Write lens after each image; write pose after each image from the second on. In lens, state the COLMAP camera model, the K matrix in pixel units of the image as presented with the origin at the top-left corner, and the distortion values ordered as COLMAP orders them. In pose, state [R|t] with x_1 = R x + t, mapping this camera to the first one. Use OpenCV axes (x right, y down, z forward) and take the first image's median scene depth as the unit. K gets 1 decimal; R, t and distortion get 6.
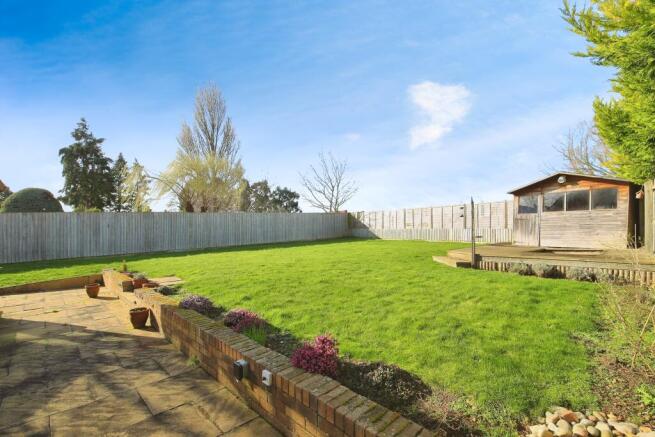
lens RADIAL K [[293.4, 0, 332.3], [0, 293.4, 222.1], [0, 0, 1]] dist [-0.002784, -0.000420]
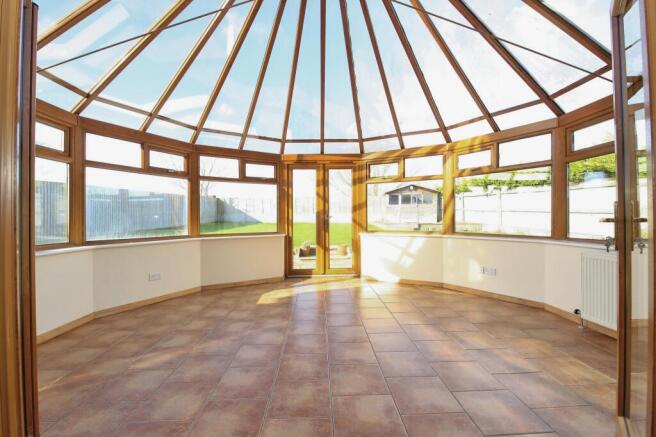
lens RADIAL K [[283.2, 0, 328.0], [0, 283.2, 218.5], [0, 0, 1]] dist [0.000459, 0.000067]
pose [[0.687671, 0.003033, 0.726016, -0.774649], [-0.018680, 0.999734, 0.013517, 0.035557], [-0.725782, -0.022857, 0.687545, 0.081830]]
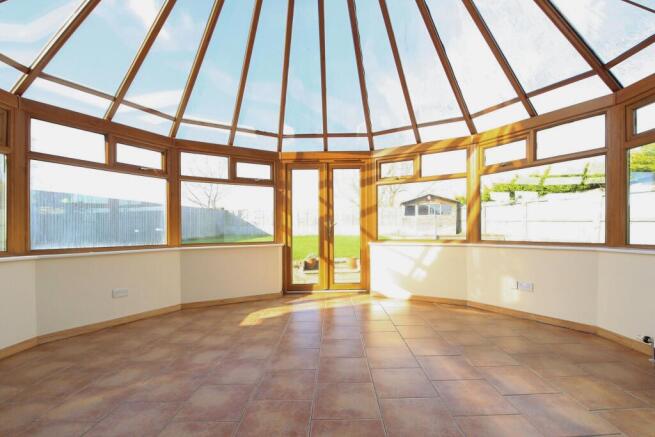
lens RADIAL K [[289.5, 0, 338.6], [0, 289.5, 236.5], [0, 0, 1]] dist [-0.002115, -0.000509]
pose [[0.698936, -0.009206, 0.715125, -0.729726], [-0.015822, 0.999473, 0.028331, 0.044520], [-0.715009, -0.031116, 0.698422, 0.104830]]
